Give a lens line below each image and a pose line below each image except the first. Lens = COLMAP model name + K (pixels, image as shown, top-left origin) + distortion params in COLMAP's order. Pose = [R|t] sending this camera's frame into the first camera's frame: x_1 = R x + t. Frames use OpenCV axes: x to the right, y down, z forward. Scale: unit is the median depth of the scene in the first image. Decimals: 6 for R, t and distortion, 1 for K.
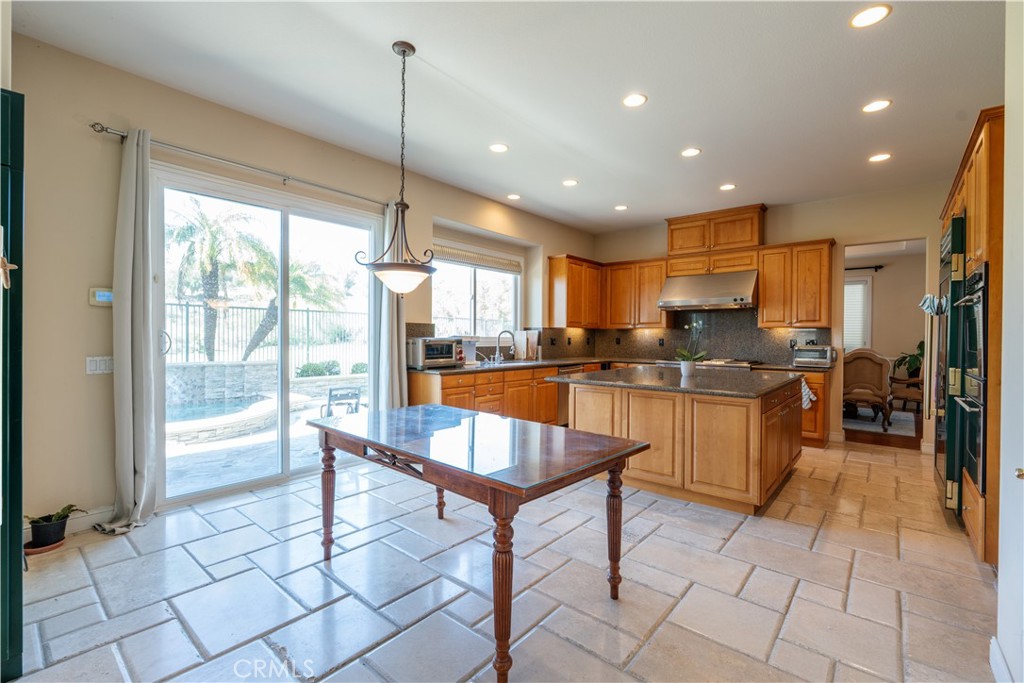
lens RADIAL K [[447.2, 0, 512.0], [0, 447.2, 341.5], [0, 0, 1]] dist [-0.010724, 0.000129]
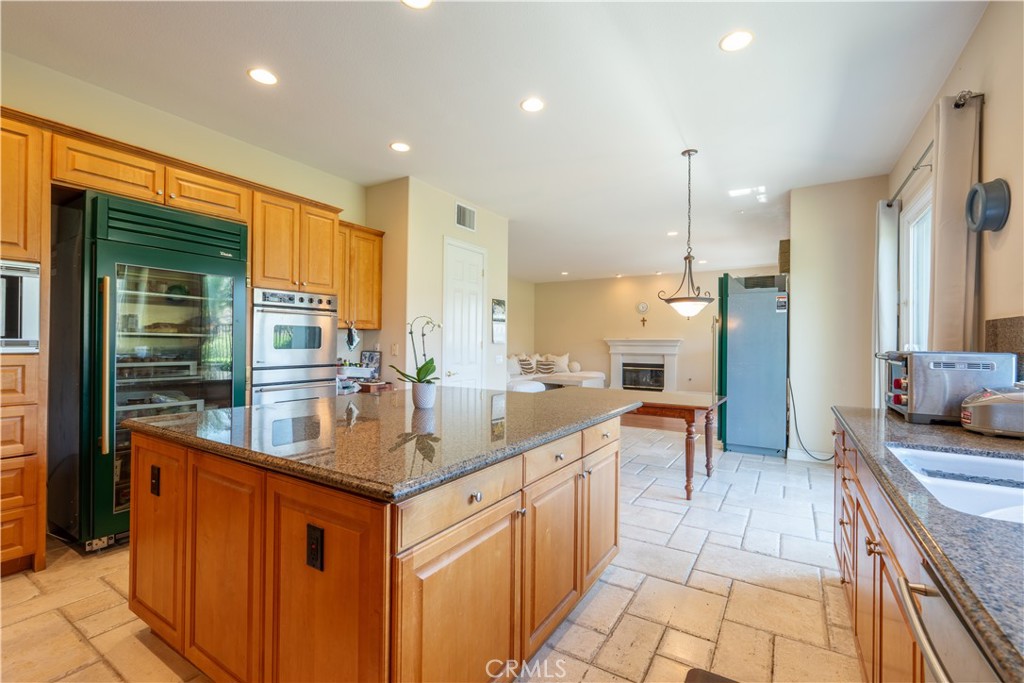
lens RADIAL K [[447.2, 0, 512.0], [0, 447.2, 341.5], [0, 0, 1]] dist [-0.010724, 0.000129]
pose [[-0.989194, -0.016228, -0.145714, 0.247517], [-0.017170, 0.999839, 0.005205, -0.010403], [0.145606, 0.007650, -0.989313, 1.076362]]
